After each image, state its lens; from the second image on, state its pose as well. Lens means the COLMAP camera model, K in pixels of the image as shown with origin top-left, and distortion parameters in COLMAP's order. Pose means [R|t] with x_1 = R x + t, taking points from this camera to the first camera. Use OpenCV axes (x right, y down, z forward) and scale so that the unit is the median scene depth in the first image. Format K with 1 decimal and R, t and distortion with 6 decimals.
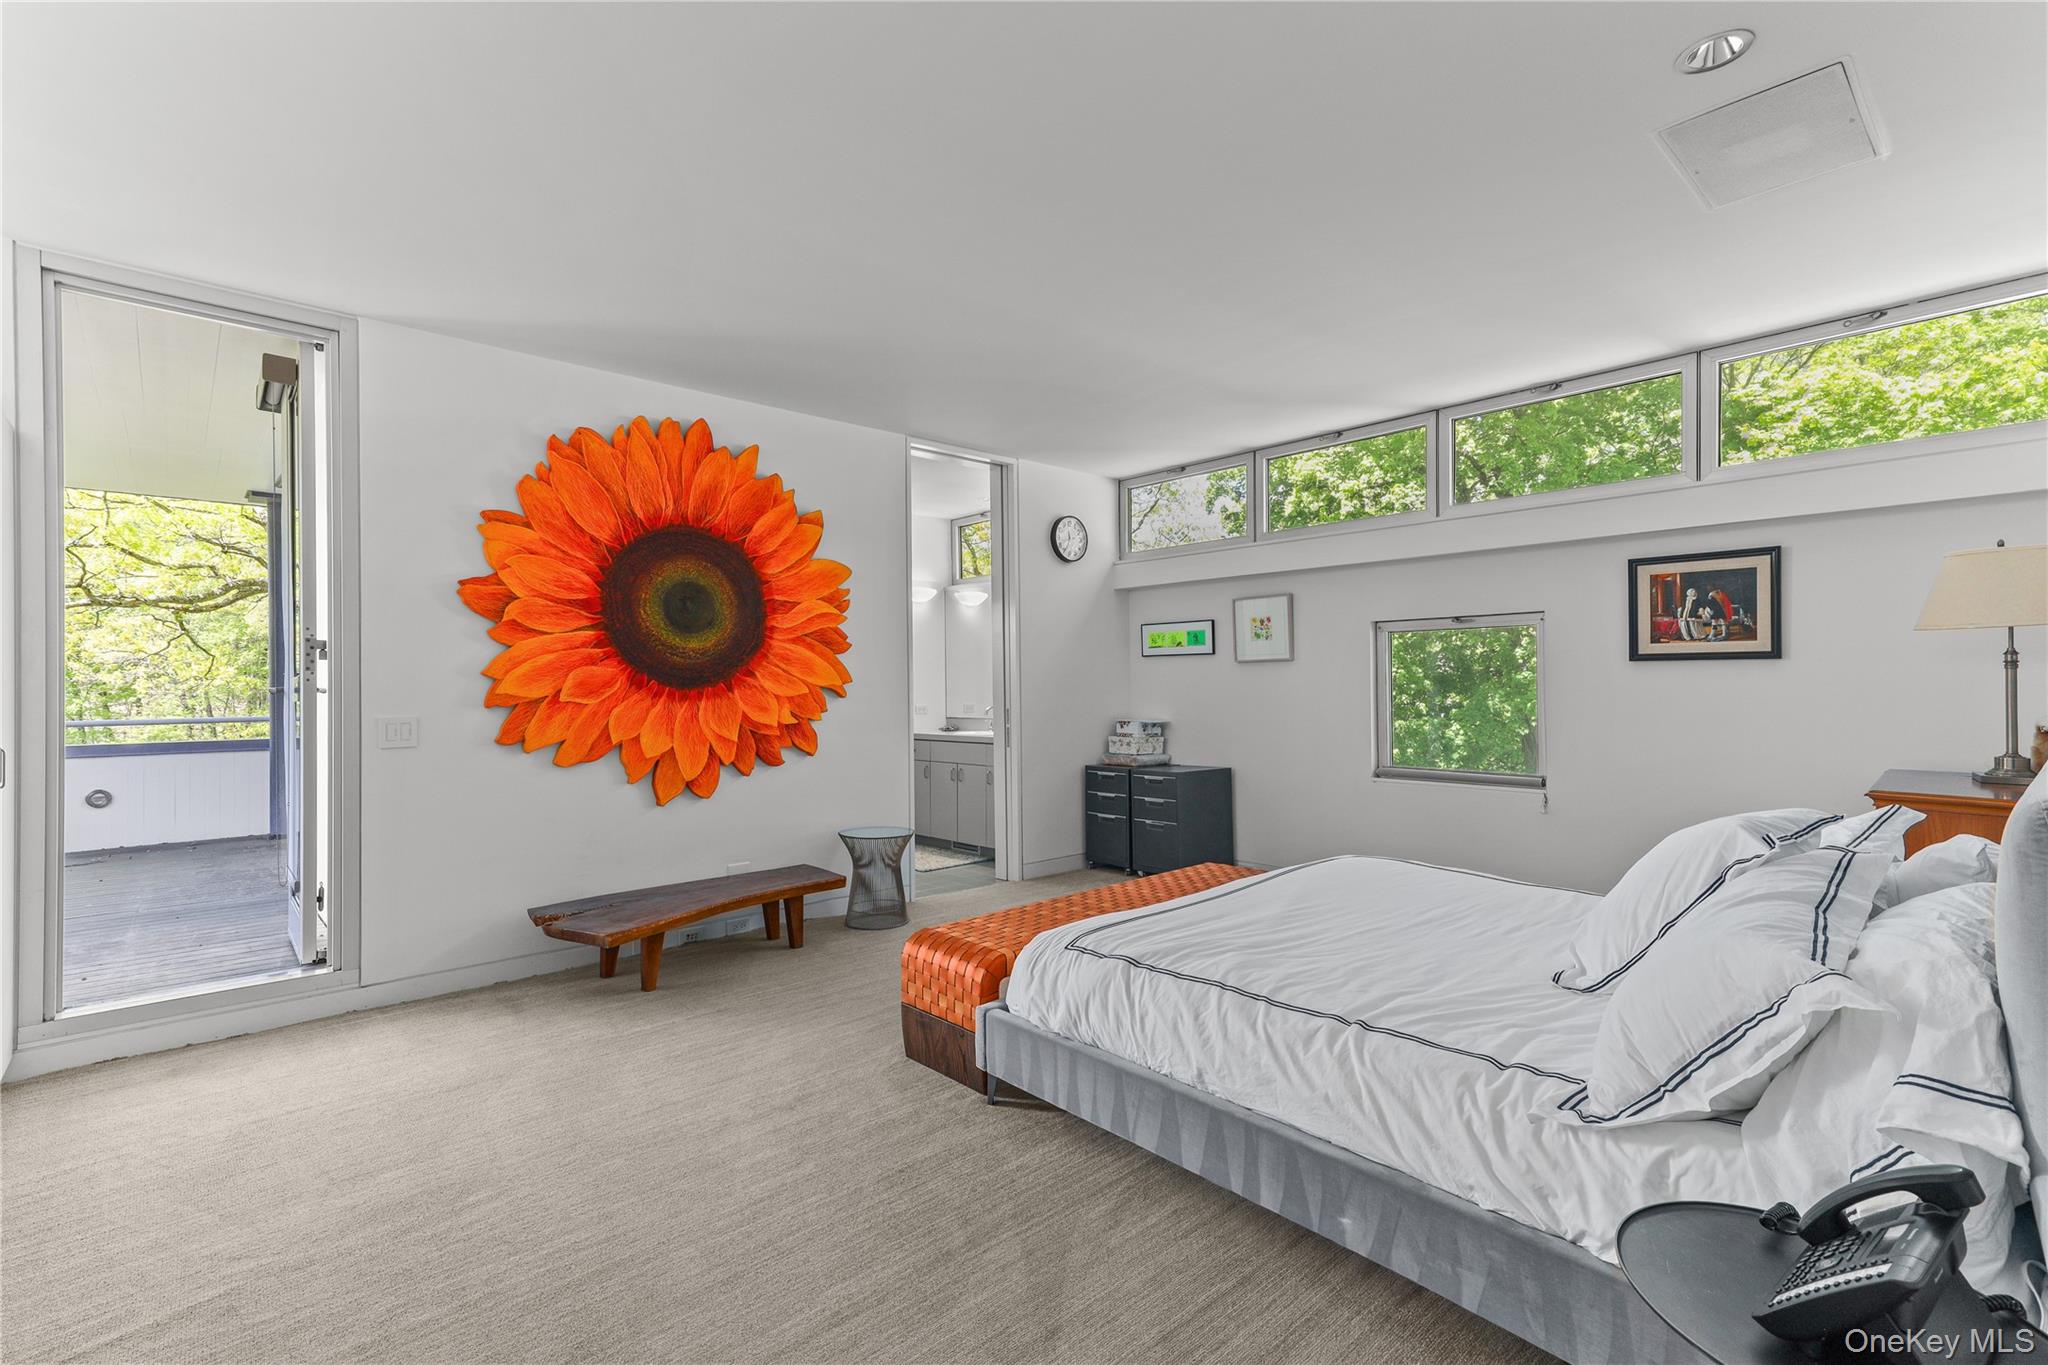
lens RADIAL K [[932.6, 0, 1024.0], [0, 932.6, 682.5], [0, 0, 1]] dist [0.003848, 0.000366]
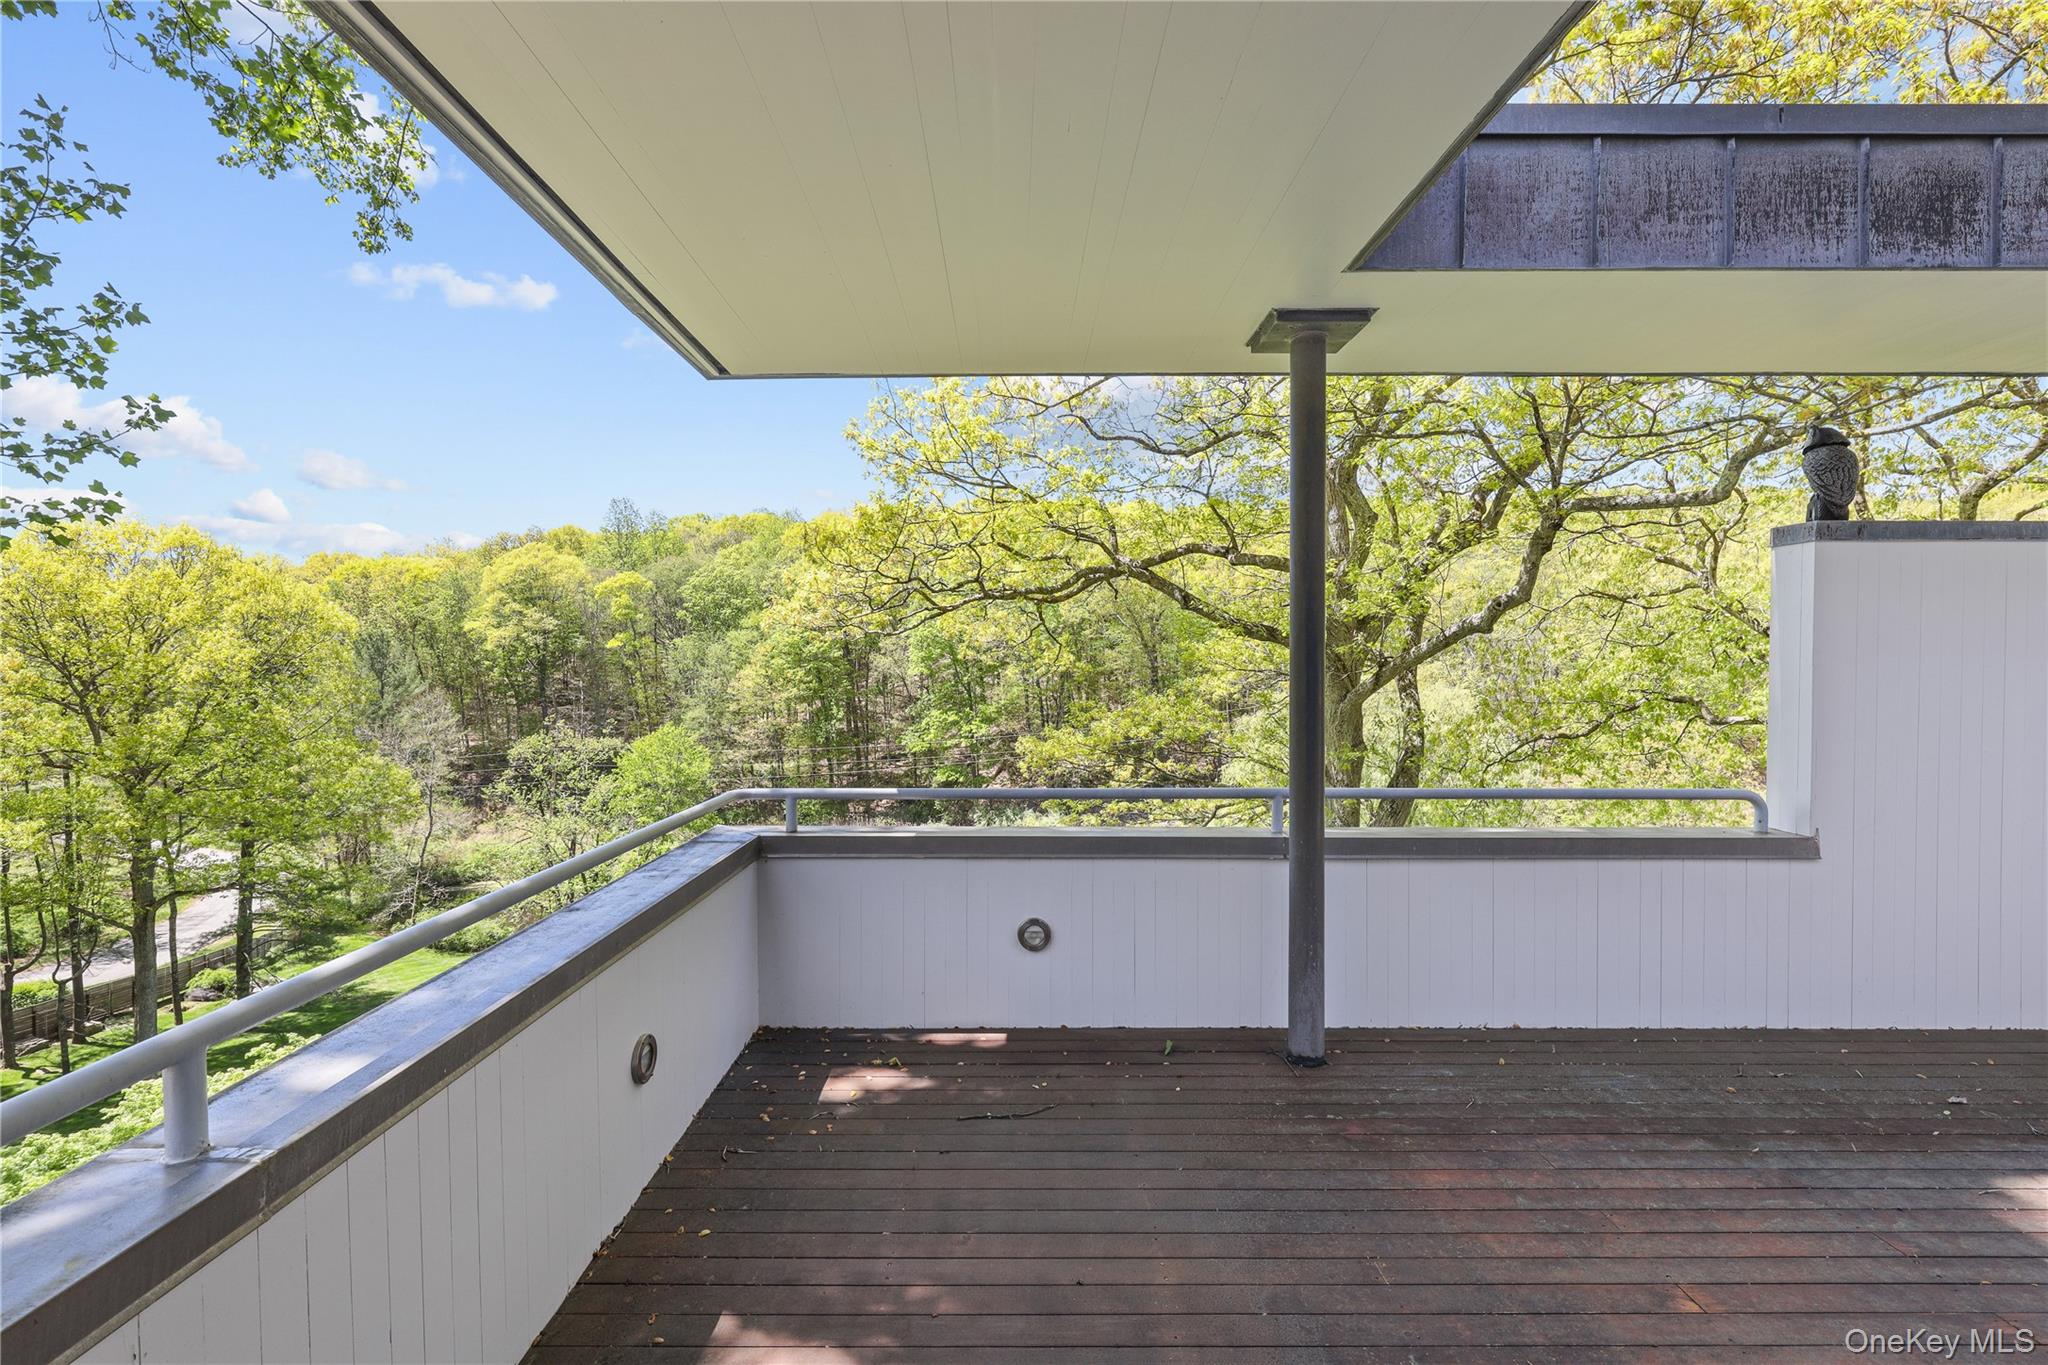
lens RADIAL K [[919.2, 0, 1016.2], [0, 919.2, 687.3], [0, 0, 1]] dist [-0.002048, -0.000313]
pose [[0.740779, 0.016184, -0.671553, -0.246022], [0.005715, 0.999522, 0.030392, -0.013102], [0.671724, -0.026352, 0.740333, 0.231666]]
